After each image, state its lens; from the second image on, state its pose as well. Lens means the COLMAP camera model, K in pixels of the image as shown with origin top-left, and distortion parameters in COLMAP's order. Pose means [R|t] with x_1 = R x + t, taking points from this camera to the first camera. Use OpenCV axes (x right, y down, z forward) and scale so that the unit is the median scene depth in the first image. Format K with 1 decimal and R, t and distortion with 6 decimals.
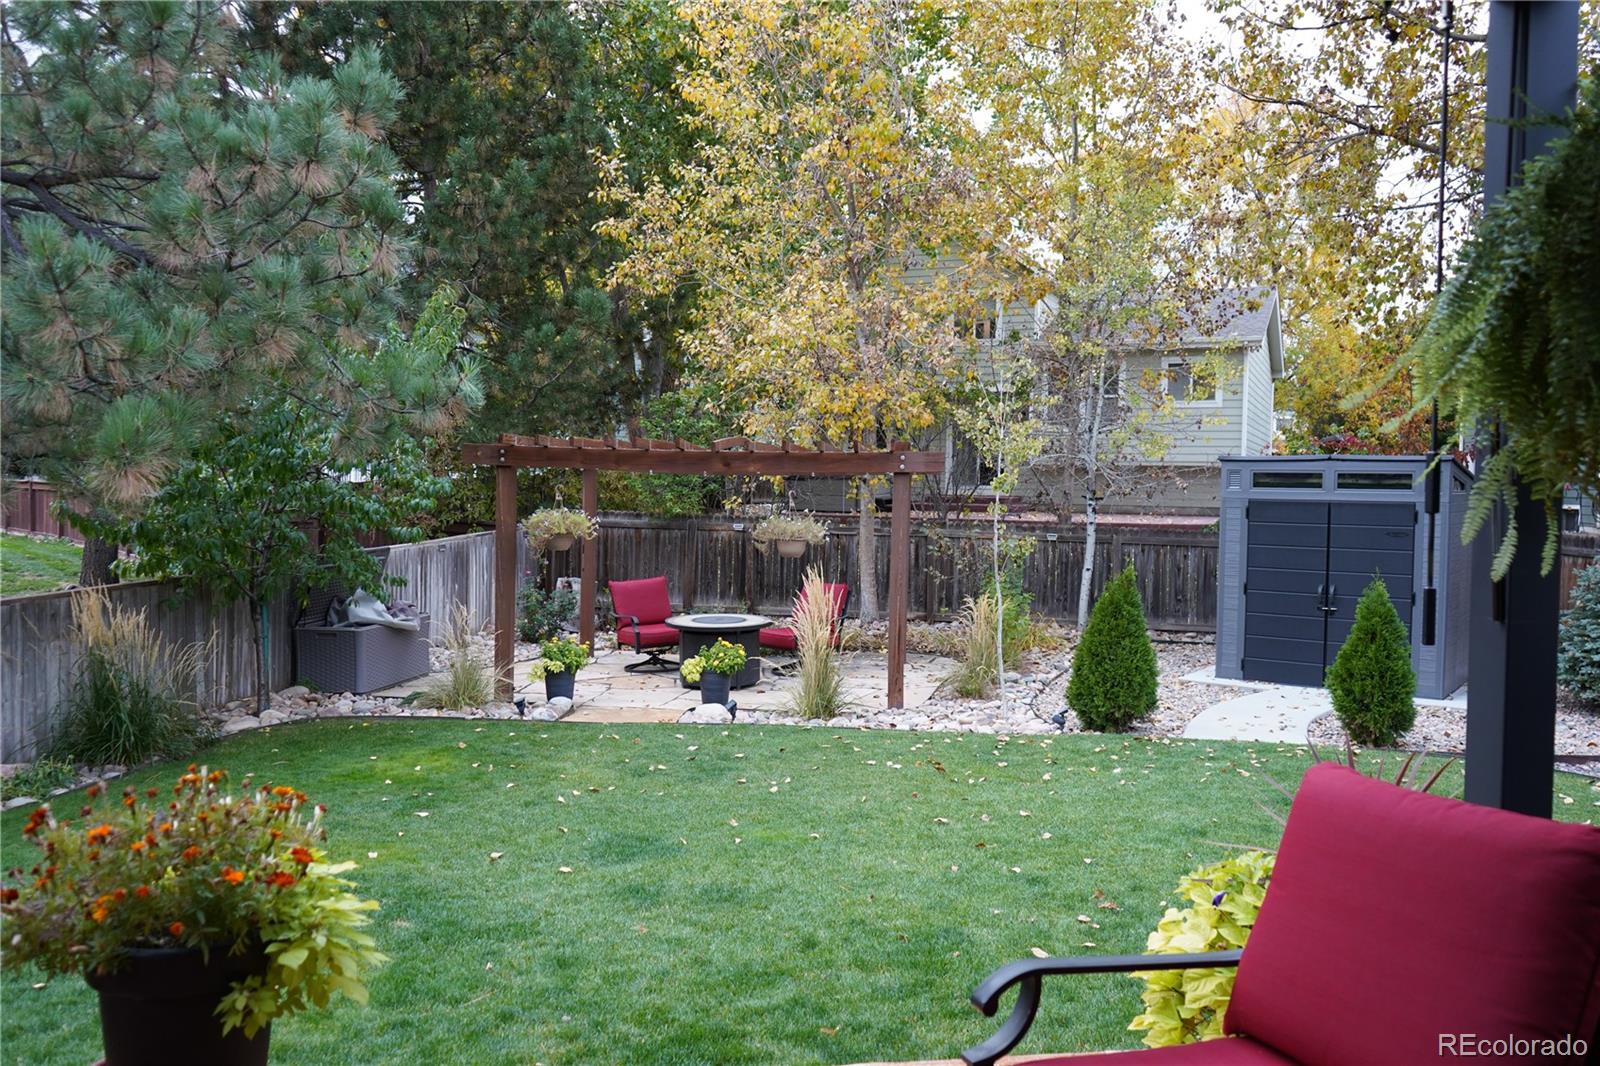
lens RADIAL K [[1287.5, 0, 810.2], [0, 1287.5, 538.4], [0, 0, 1]] dist [-0.005297, 0.001849]
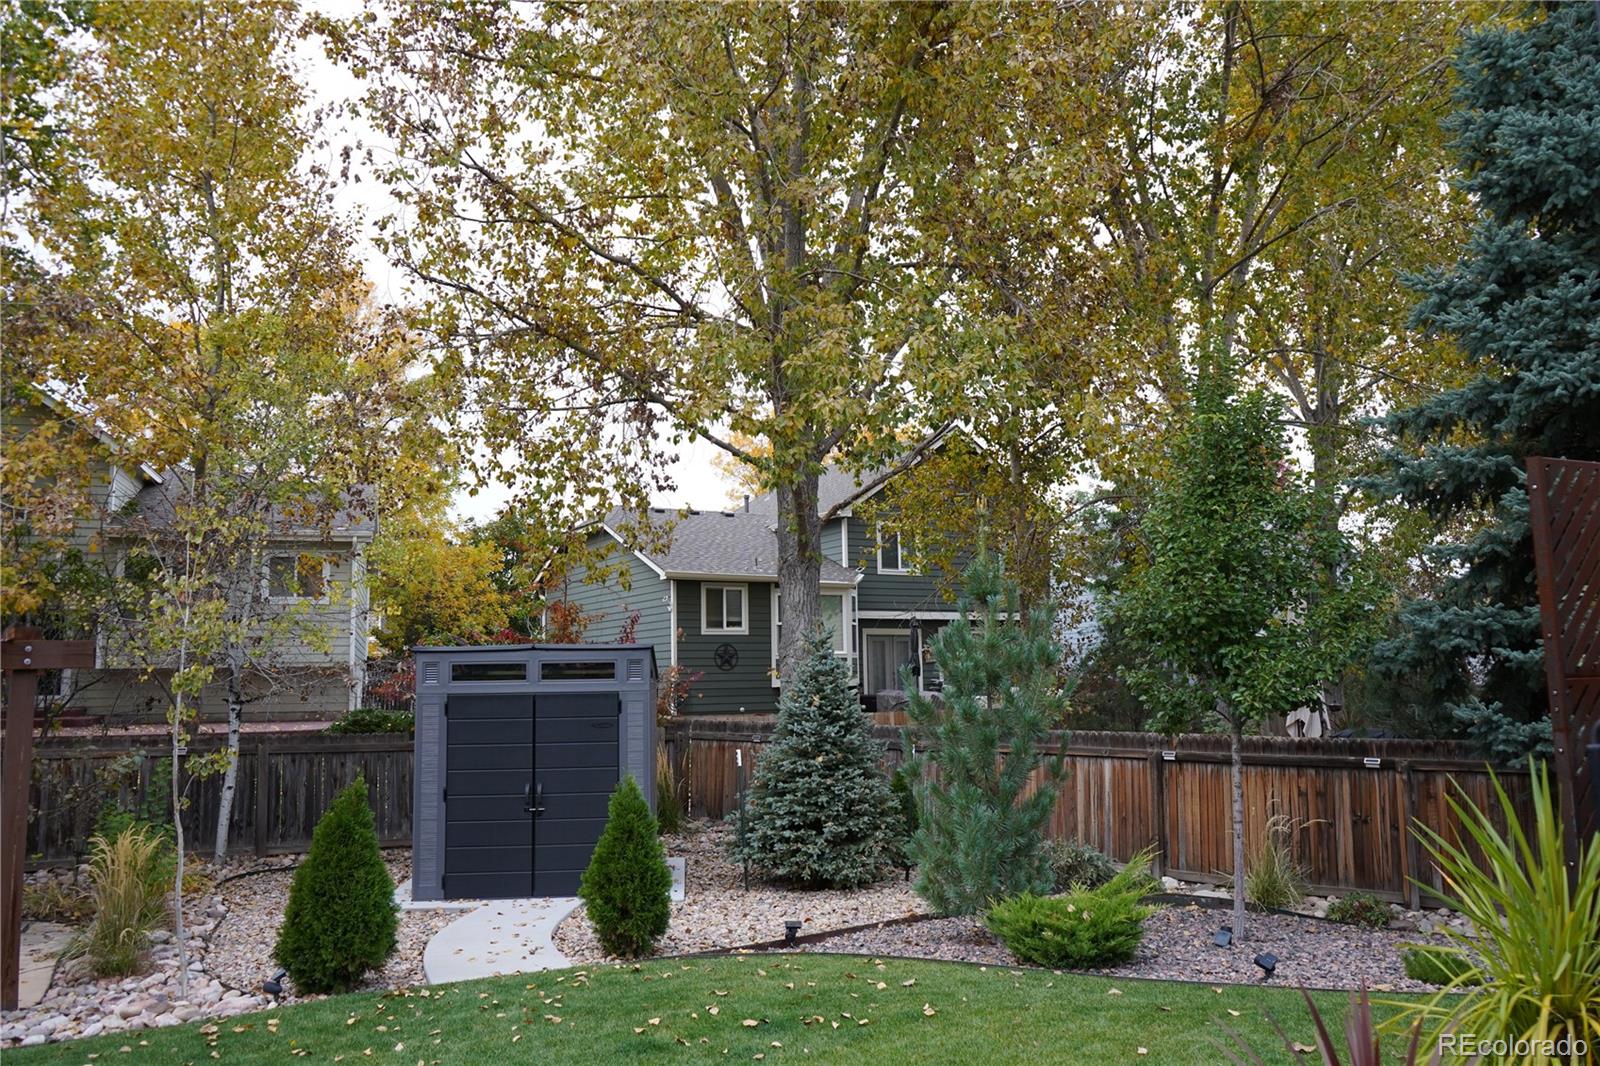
lens RADIAL K [[1269.4, 0, 802.1], [0, 1269.4, 541.5], [0, 0, 1]] dist [-0.009122, 0.007013]
pose [[0.759521, 0.046906, 0.648789, -0.055966], [0.056069, 0.988964, -0.137139, -0.000397], [-0.648062, 0.140537, 0.748509, 0.160208]]
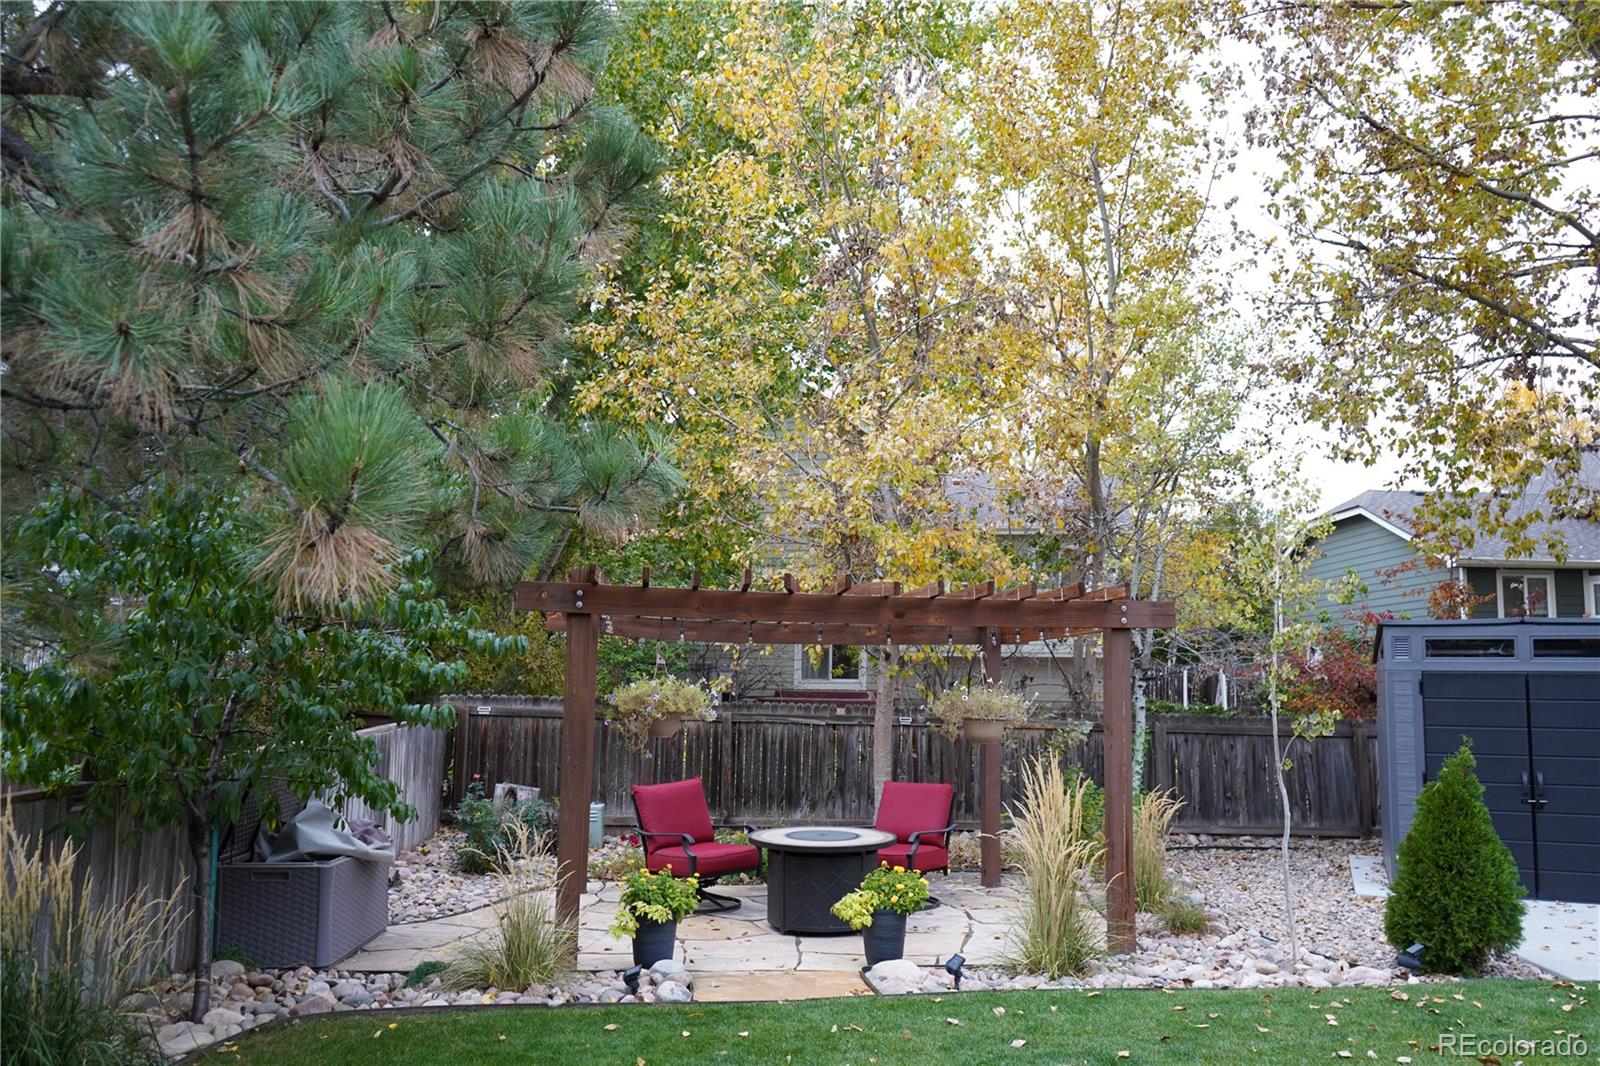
lens RADIAL K [[1287.5, 0, 810.2], [0, 1287.5, 538.4], [0, 0, 1]] dist [-0.005297, 0.001849]
pose [[0.972092, 0.026538, 0.233096, -0.255717], [0.011087, 0.987274, -0.158639, 0.013228], [-0.234340, 0.156796, 0.959427, 0.282182]]
